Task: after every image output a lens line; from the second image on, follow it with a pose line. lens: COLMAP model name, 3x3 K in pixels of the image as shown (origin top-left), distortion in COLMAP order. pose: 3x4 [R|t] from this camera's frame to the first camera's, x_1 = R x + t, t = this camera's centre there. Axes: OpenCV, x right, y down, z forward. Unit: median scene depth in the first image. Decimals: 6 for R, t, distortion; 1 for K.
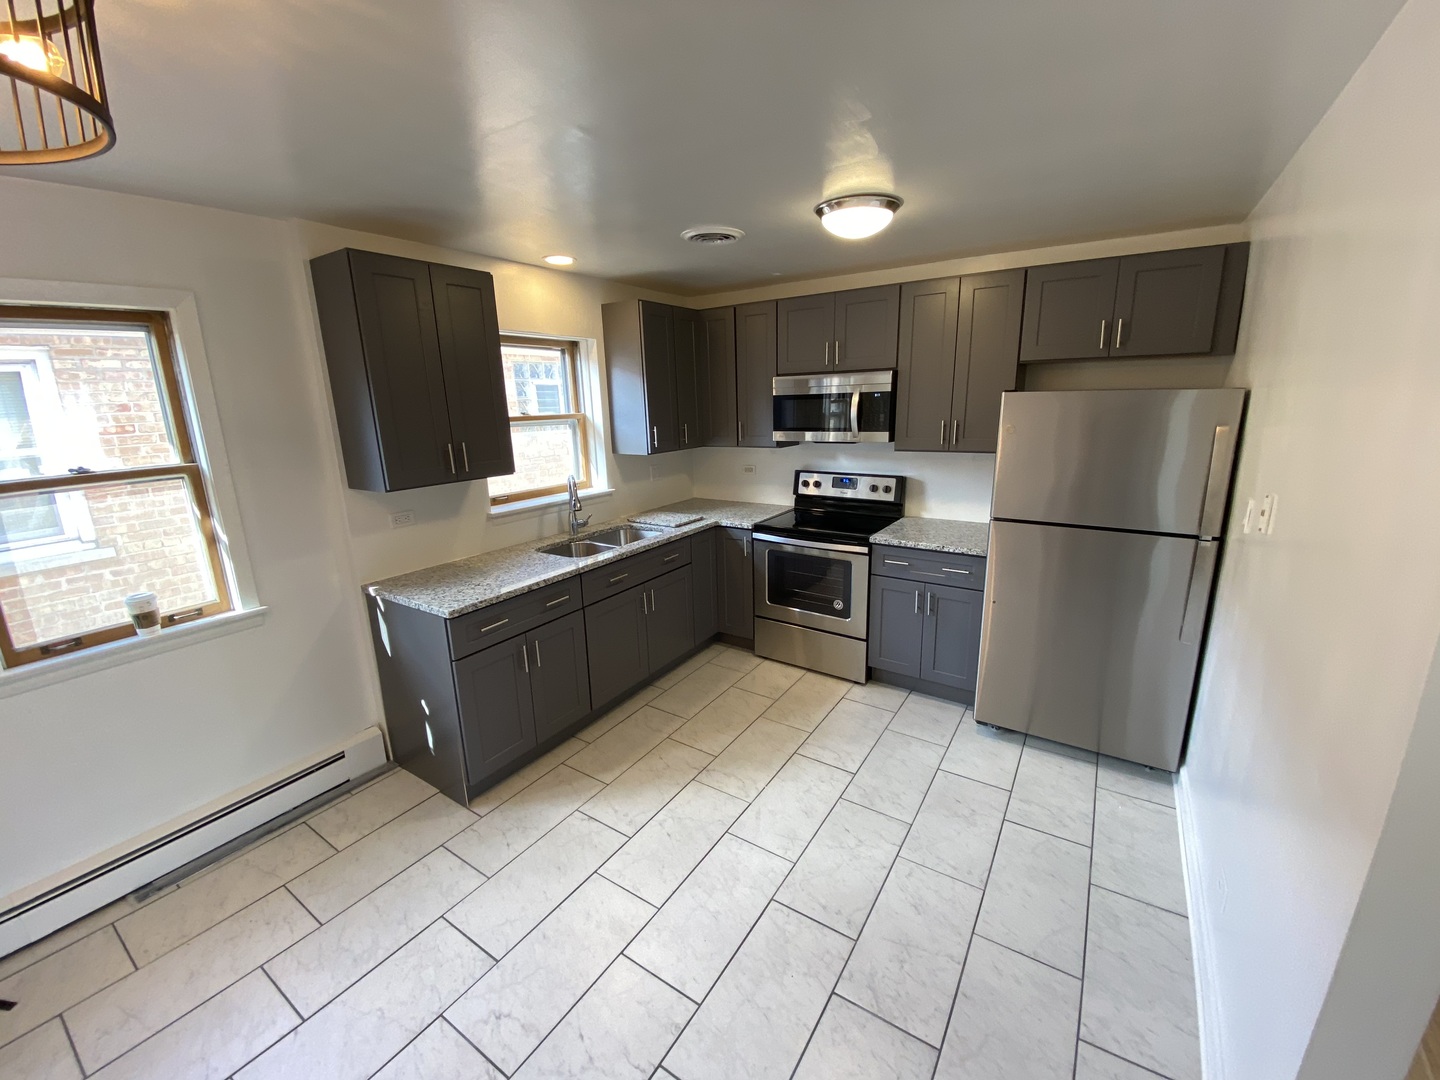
lens RADIAL K [[585.1, 0, 717.1], [0, 585.1, 533.7], [0, 0, 1]] dist [0.019156, -0.004673]
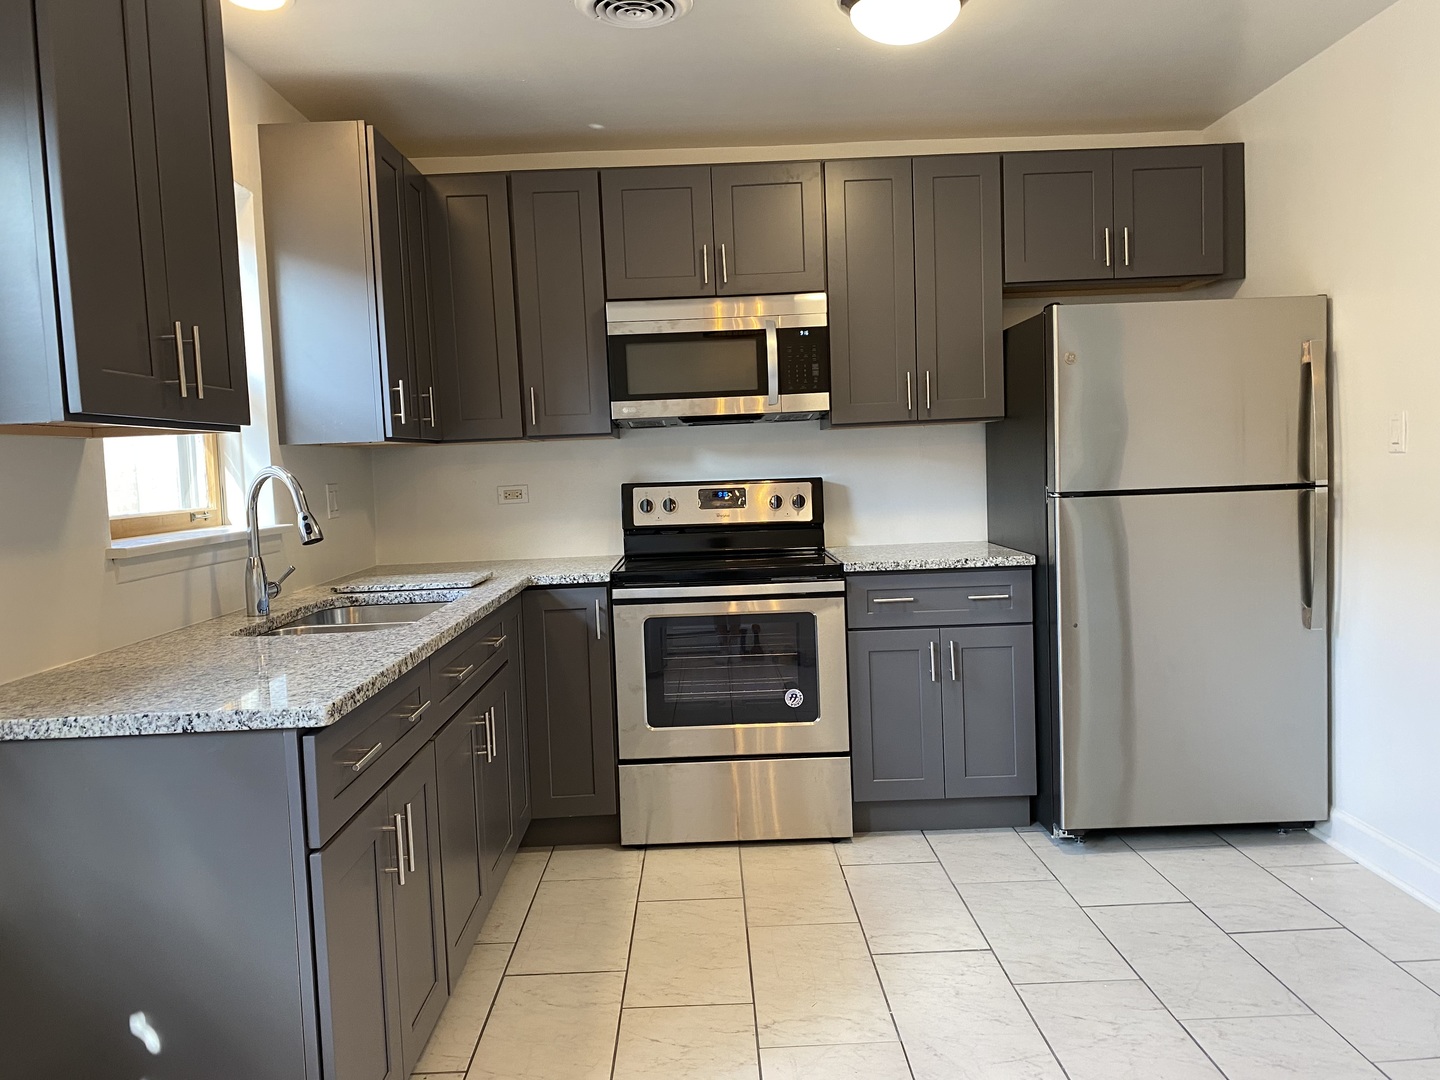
lens RADIAL K [[1104.2, 0, 712.4], [0, 1104.2, 535.1], [0, 0, 1]] dist [0.033583, -0.034913]
pose [[0.829304, -0.044533, 0.557020, -0.521861], [0.147211, 0.979018, -0.140900, 0.131237], [-0.539058, 0.198849, 0.818459, 0.203639]]
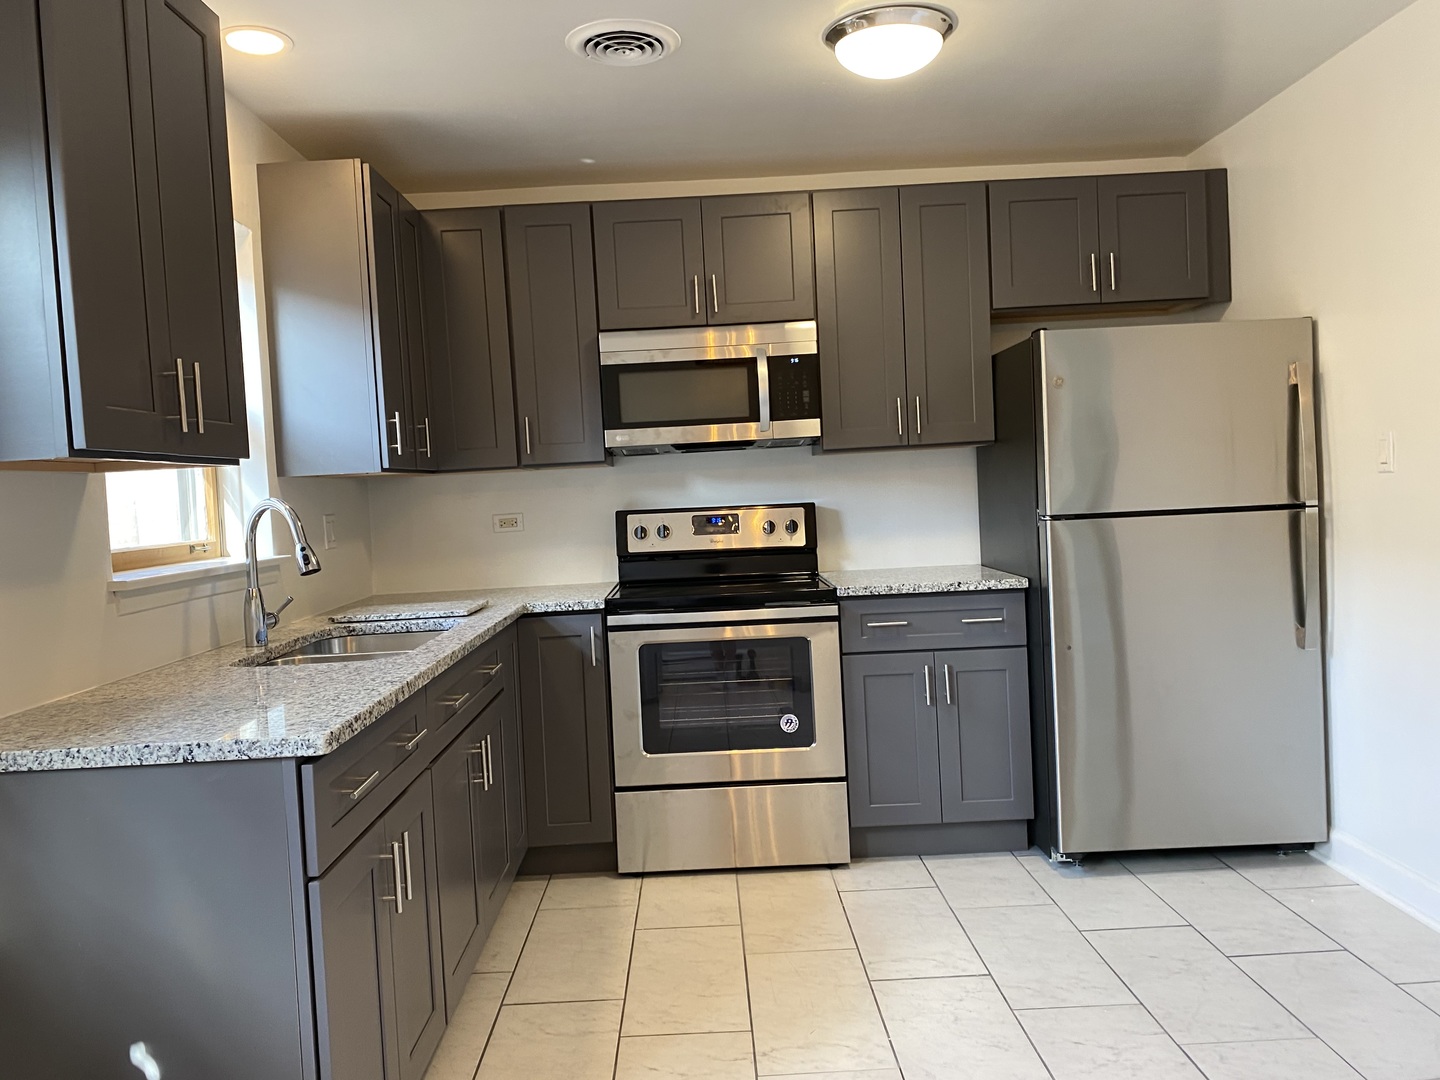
lens RADIAL K [[1104.2, 0, 699.8], [0, 1104.2, 530.1], [0, 0, 1]] dist [0.033583, -0.034913]
pose [[0.833056, -0.038093, 0.551875, -0.524841], [0.156595, 0.973059, -0.169214, 0.132402], [-0.530561, 0.227386, 0.816578, 0.194730]]
